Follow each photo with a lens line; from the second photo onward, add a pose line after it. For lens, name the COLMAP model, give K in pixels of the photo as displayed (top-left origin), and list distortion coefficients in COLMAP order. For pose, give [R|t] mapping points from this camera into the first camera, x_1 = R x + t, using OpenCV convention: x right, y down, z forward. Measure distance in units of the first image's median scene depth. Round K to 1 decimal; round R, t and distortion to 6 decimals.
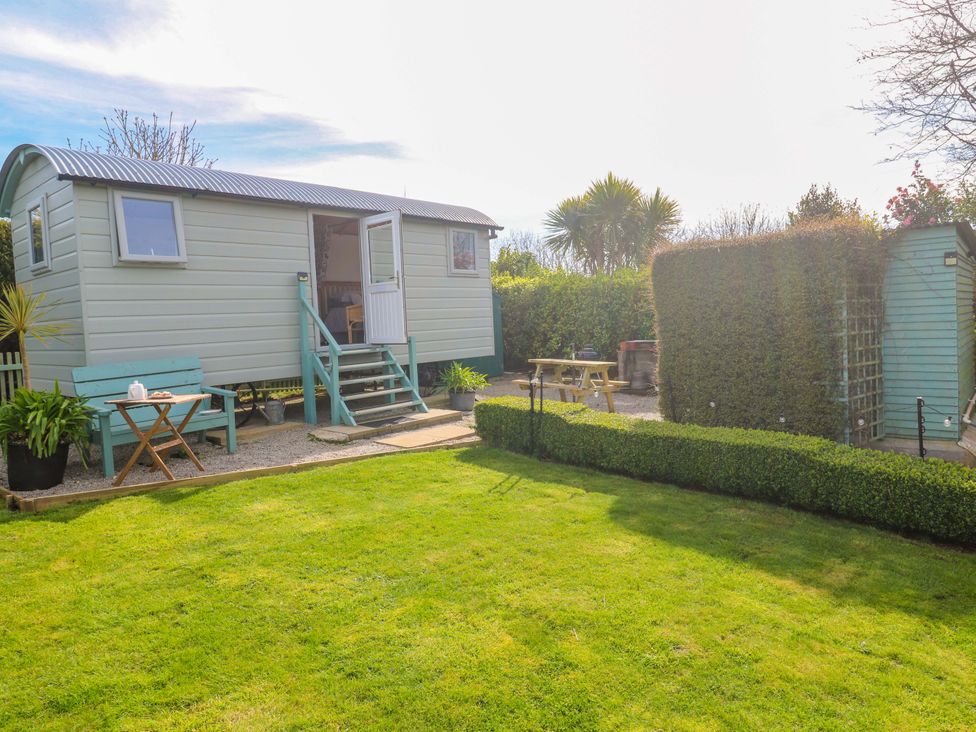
lens RADIAL K [[628.3, 0, 491.4], [0, 628.3, 360.7], [0, 0, 1]] dist [-0.005263, -0.000594]
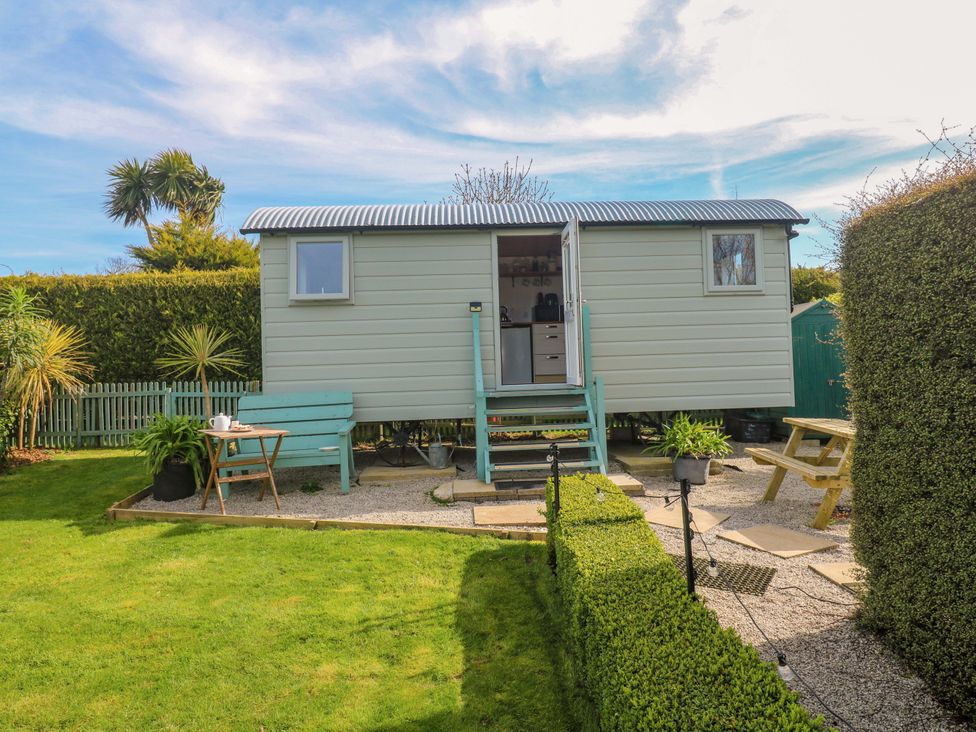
lens RADIAL K [[628.3, 0, 497.2], [0, 628.3, 358.3], [0, 0, 1]] dist [-0.005263, -0.000594]
pose [[0.706191, 0.011245, -0.707932, 0.307607], [-0.047666, 0.998361, -0.031690, -0.028998], [0.706415, 0.056123, 0.705569, 0.341141]]
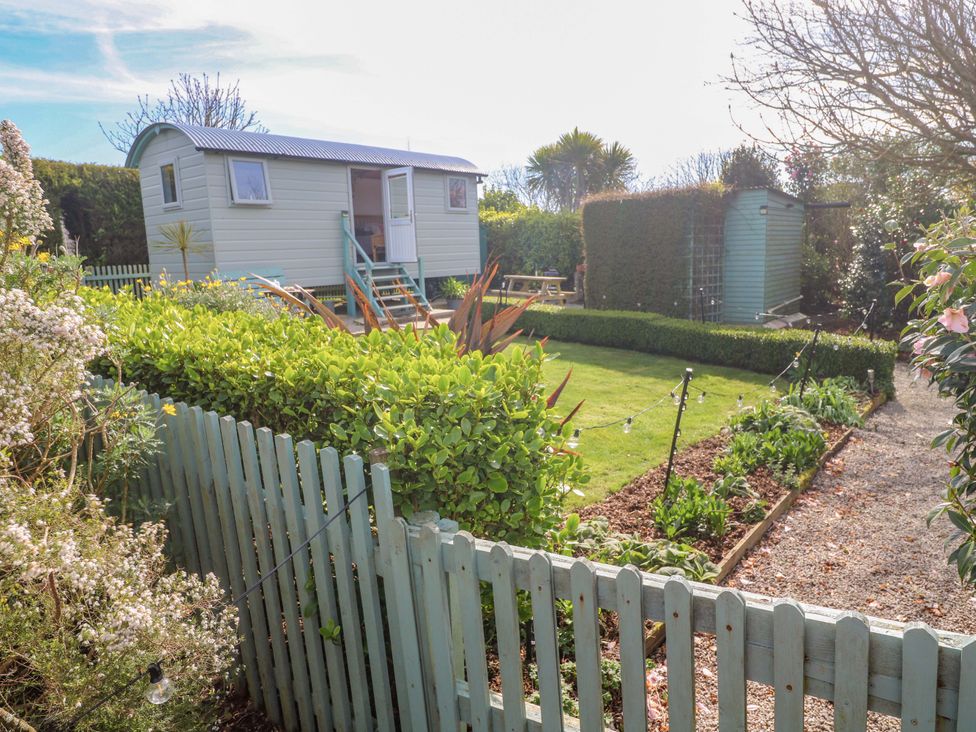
lens RADIAL K [[628.3, 0, 492.4], [0, 628.3, 359.1], [0, 0, 1]] dist [-0.005263, -0.000594]
pose [[0.999837, 0.009122, 0.015560, 0.013734], [-0.010749, 0.994098, 0.107950, 0.032276], [-0.014483, -0.108099, 0.994035, -0.399719]]
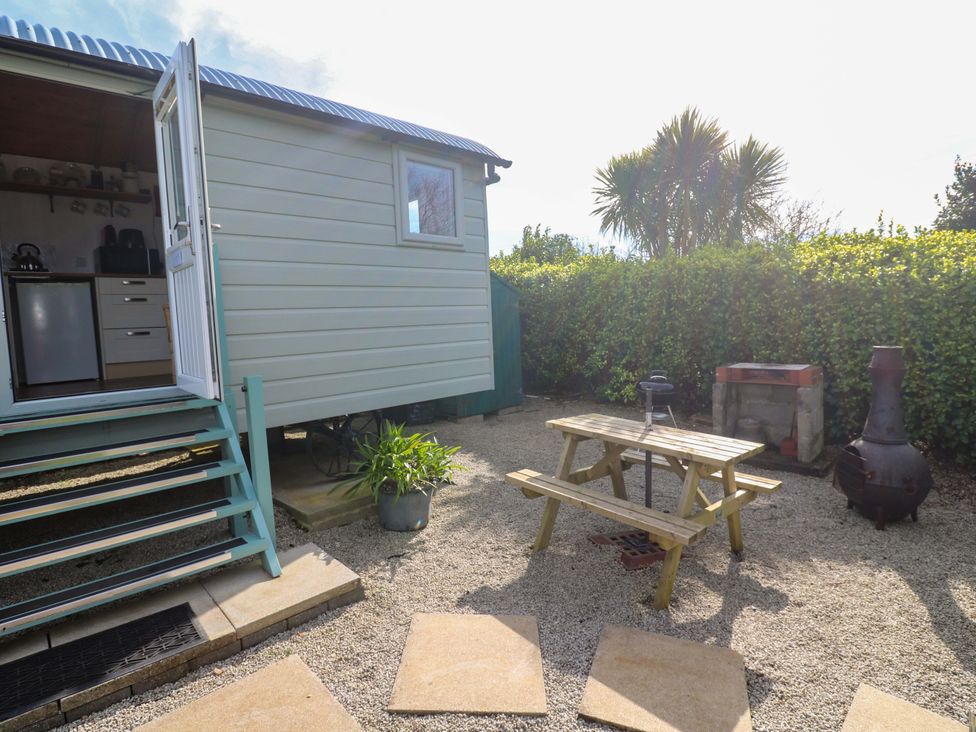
lens RADIAL K [[512.7, 0, 497.1], [0, 512.7, 355.6], [0, 0, 1]] dist [0.002804, -0.012493]
pose [[0.996642, 0.012143, -0.080983, 0.053759], [-0.011009, 0.999835, 0.014430, -0.055052], [0.081145, -0.013490, 0.996611, 0.635288]]
